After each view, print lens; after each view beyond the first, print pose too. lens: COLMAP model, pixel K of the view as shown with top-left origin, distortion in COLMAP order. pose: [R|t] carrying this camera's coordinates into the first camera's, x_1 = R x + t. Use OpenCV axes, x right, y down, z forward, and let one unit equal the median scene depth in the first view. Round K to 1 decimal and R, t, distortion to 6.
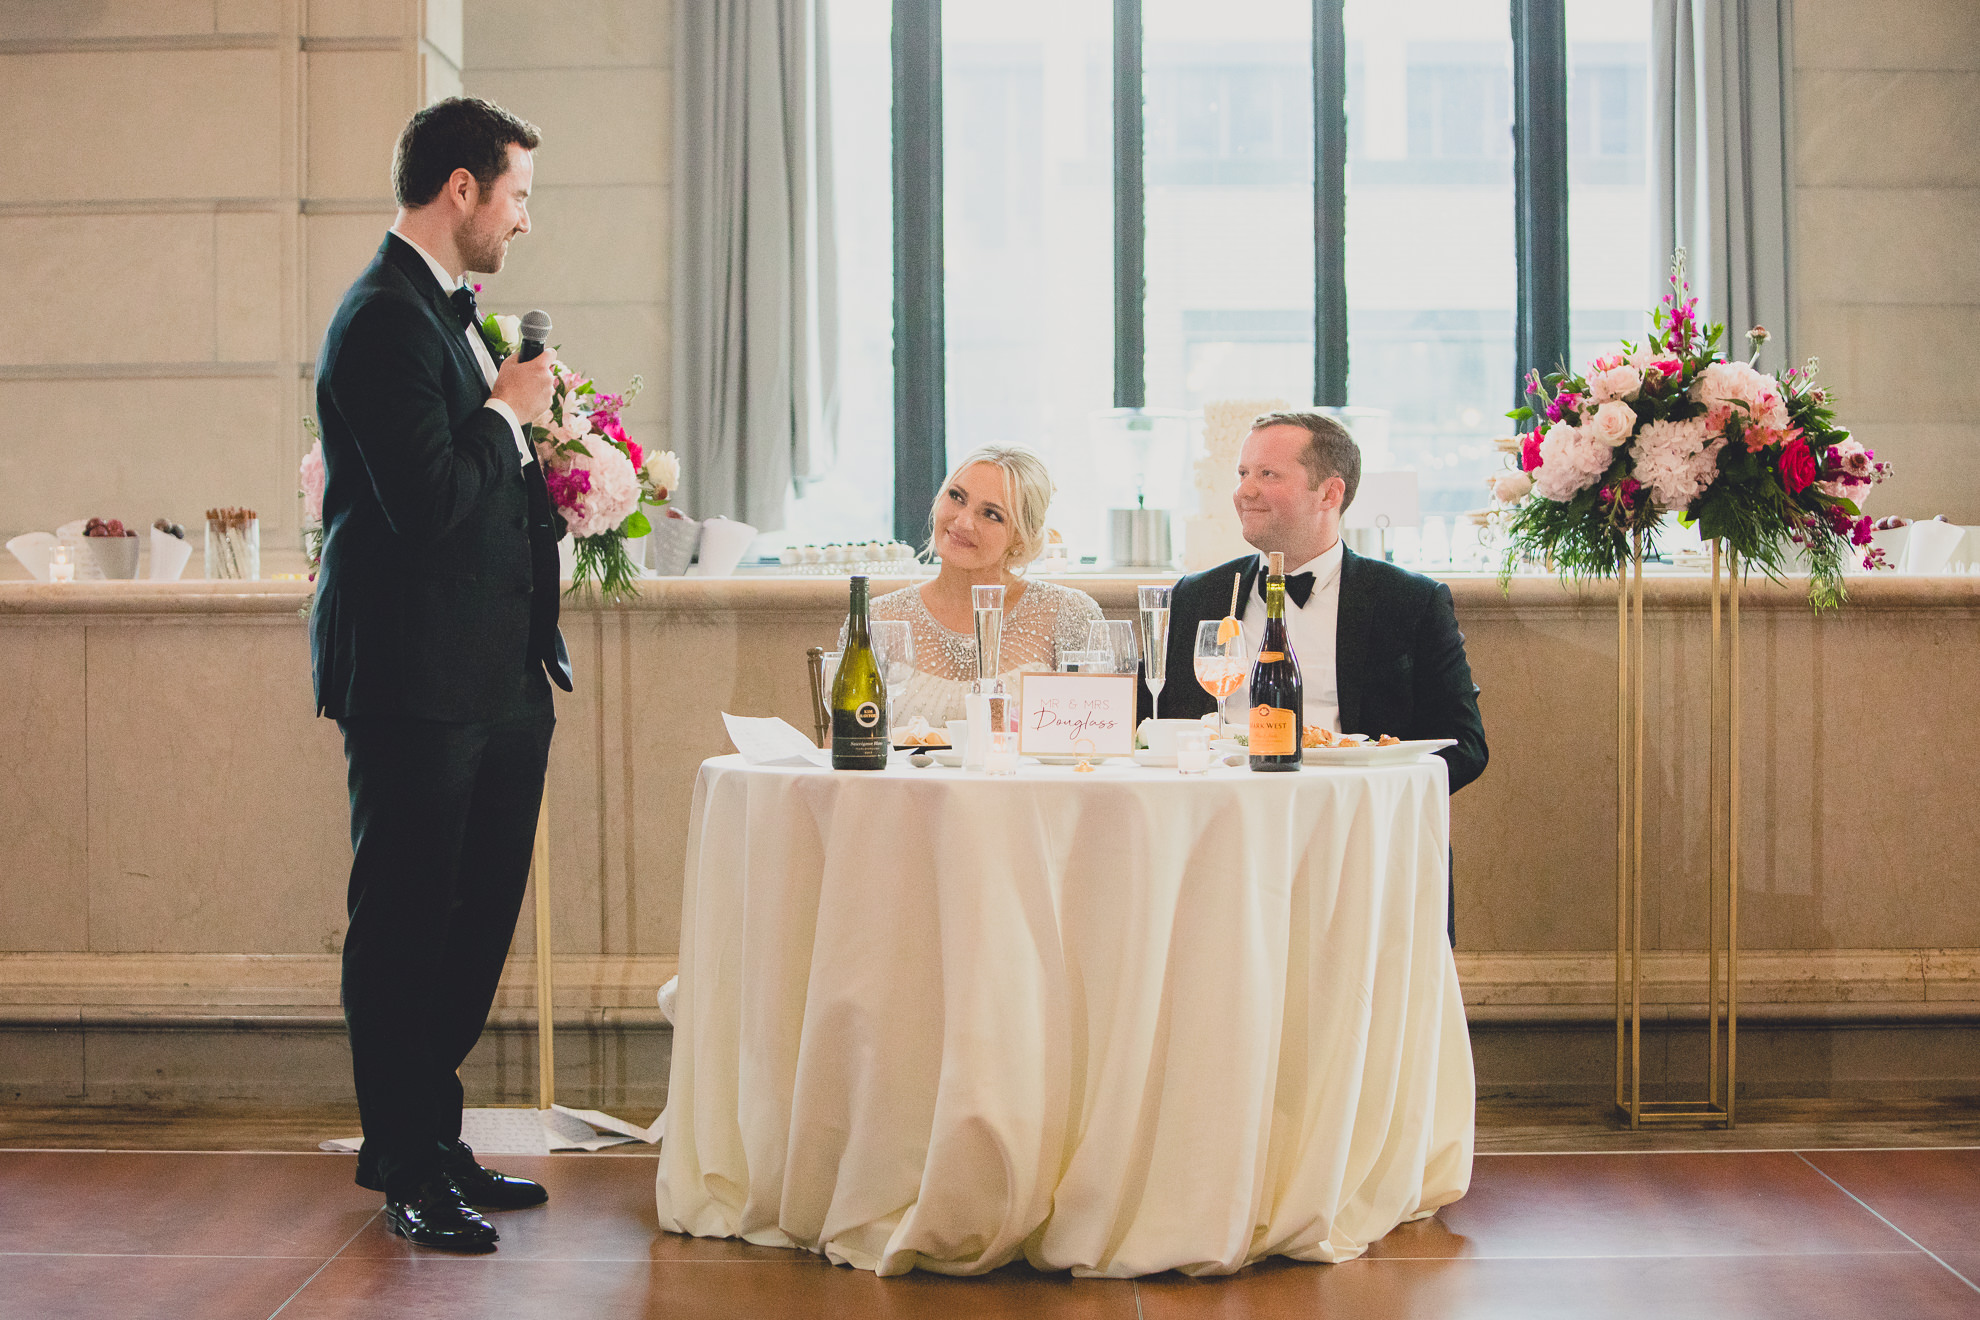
lens RADIAL K [[3691.2, 0, 838.7], [0, 3691.2, 628.1], [0, 0, 1]] dist [-0.233445, -0.112767]
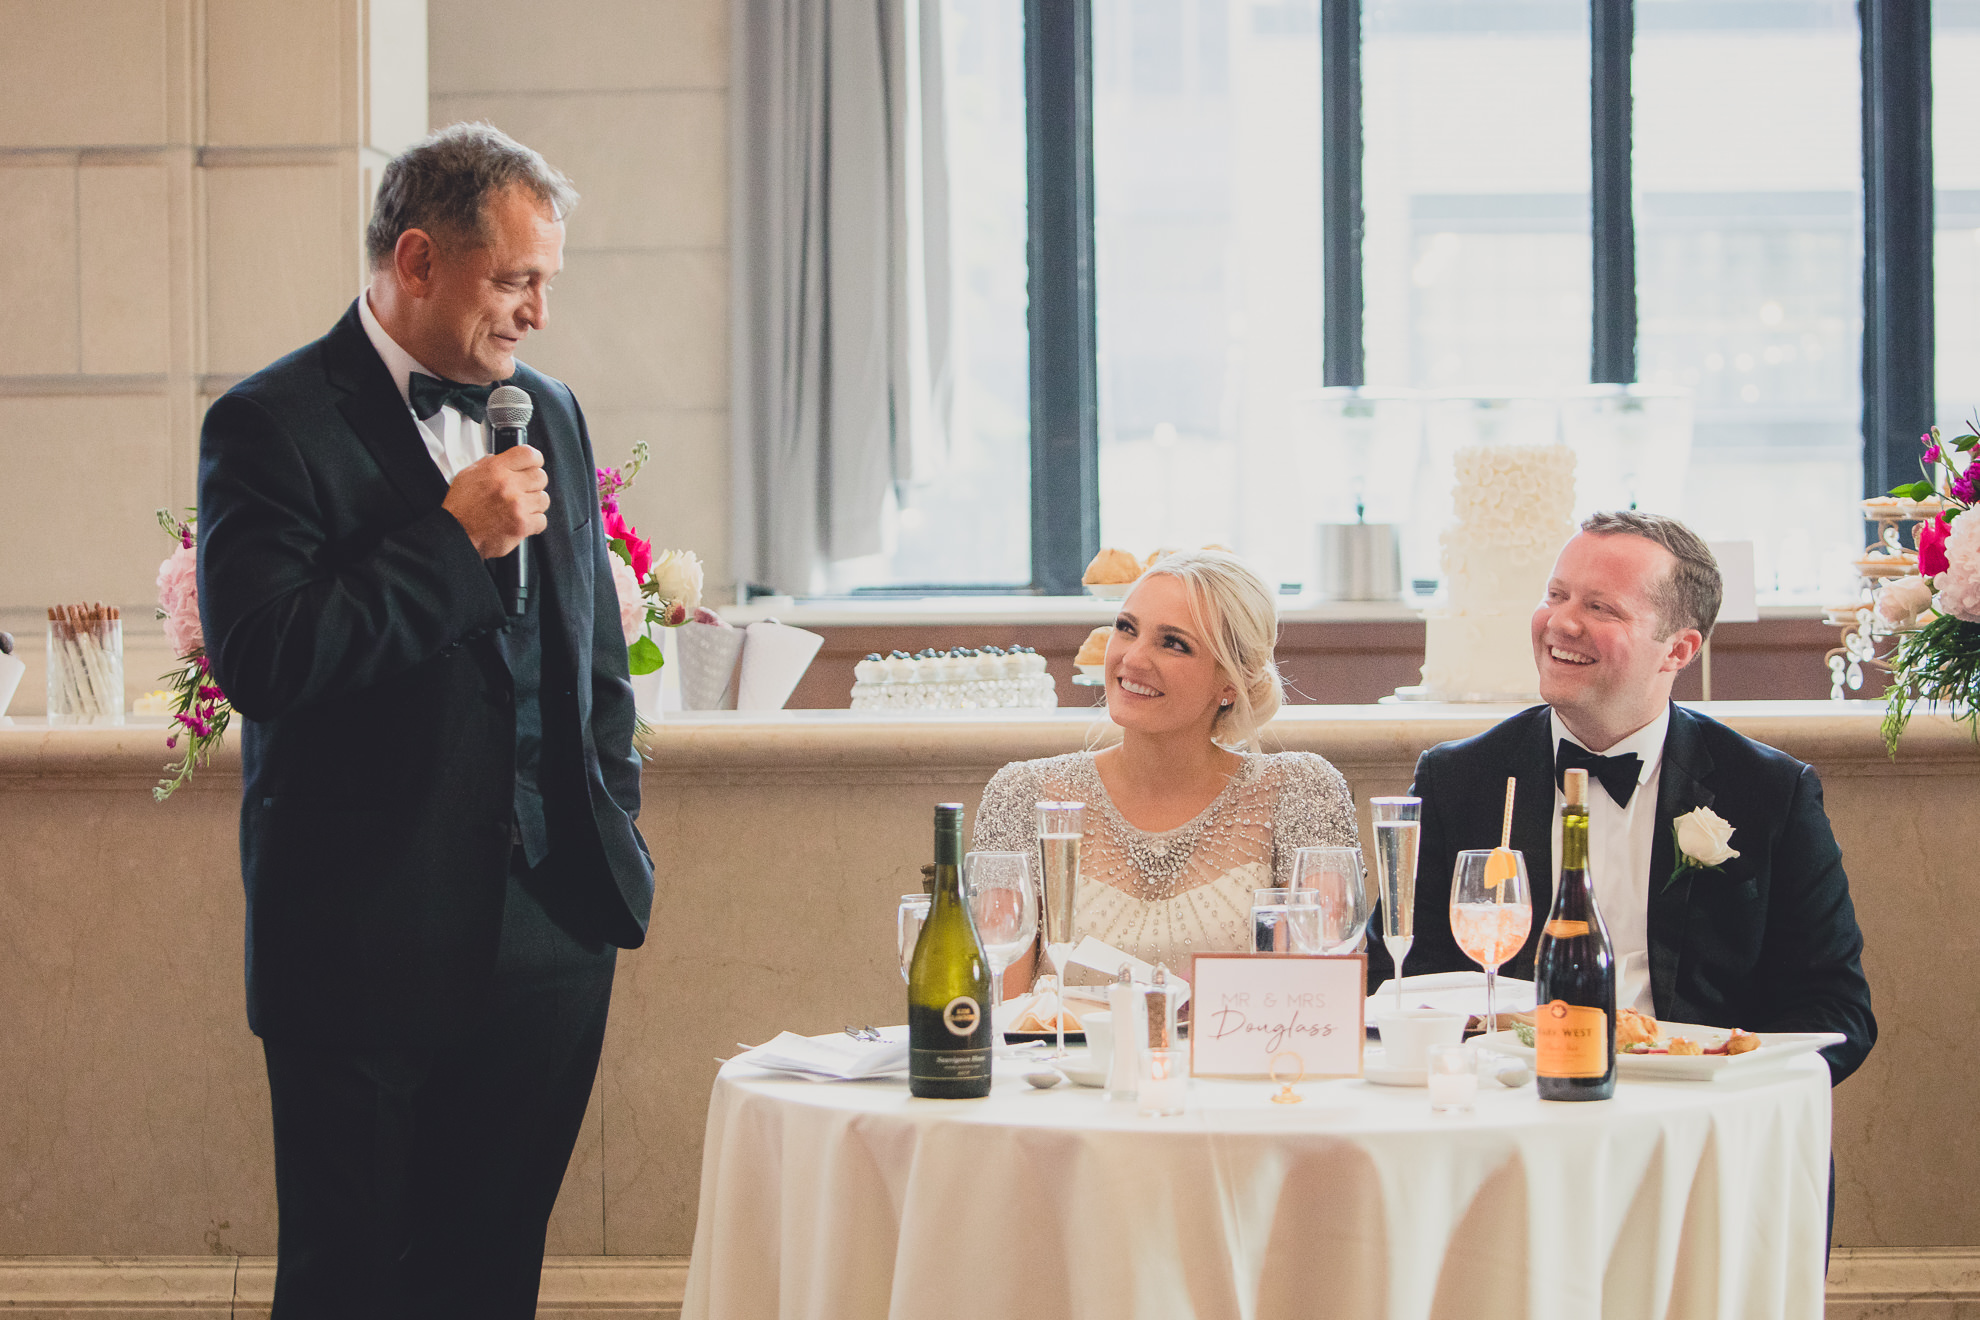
lens RADIAL K [[4711.8, 0, 990.0], [0, 4711.8, 660.0], [0, 0, 1]] dist [-0.166084, -0.268996]
pose [[0.999970, -0.006661, 0.003987, 0.006955], [0.006616, 0.999914, 0.011356, -0.035326], [-0.004063, -0.011330, 0.999928, 0.106338]]
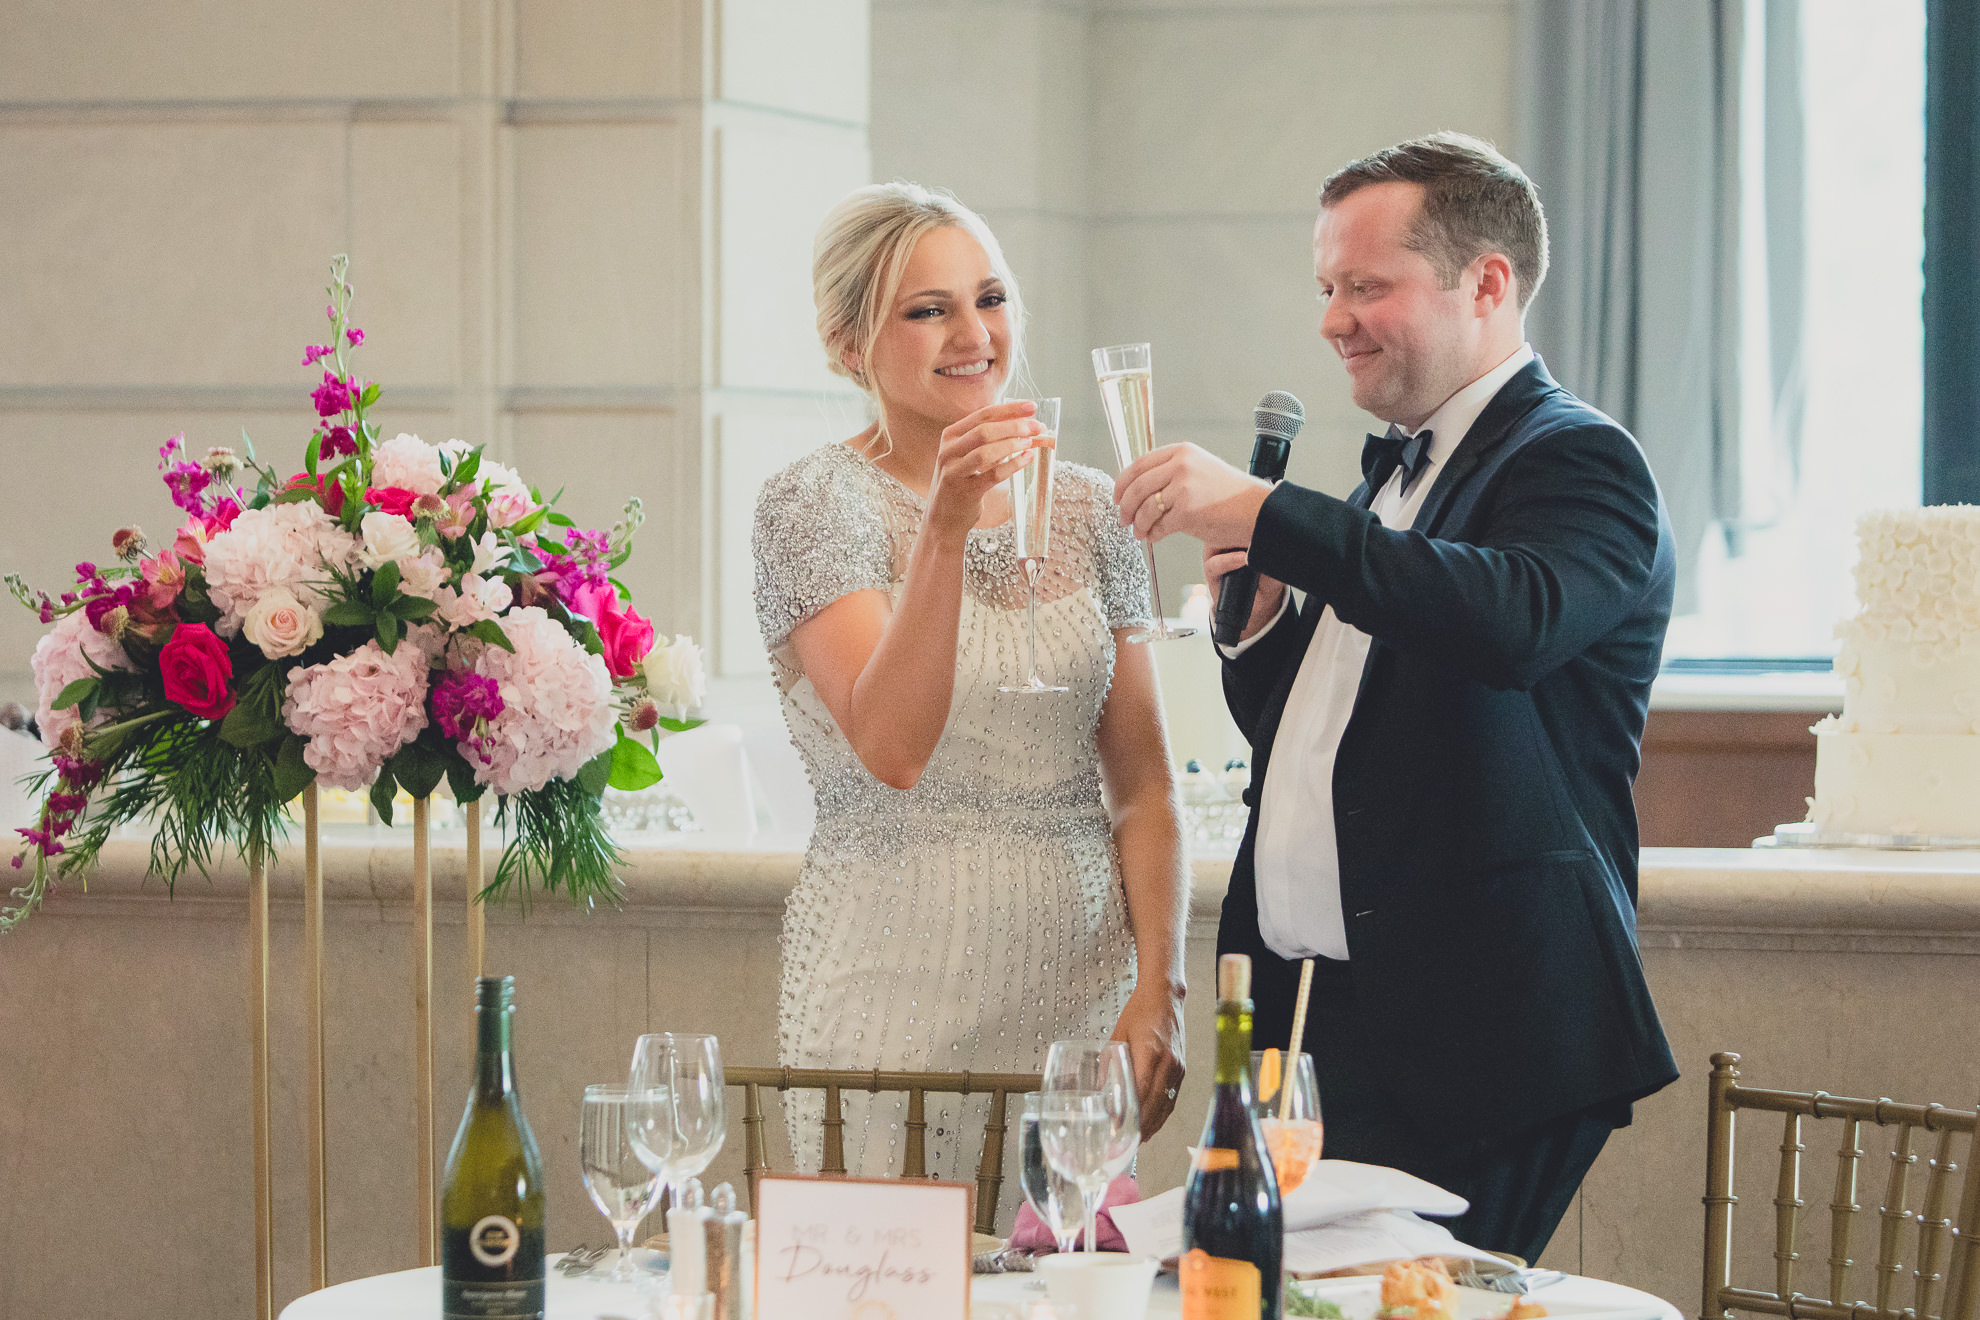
lens RADIAL K [[6200.2, 0, 990.0], [0, 6200.2, 660.0], [0, 0, 1]] dist [0.058762, 1.237126]
pose [[0.976727, 0.012418, -0.214127, 0.188872], [-0.012493, 0.999921, 0.001000, -0.043718], [0.214123, 0.001699, 0.976805, 0.096345]]
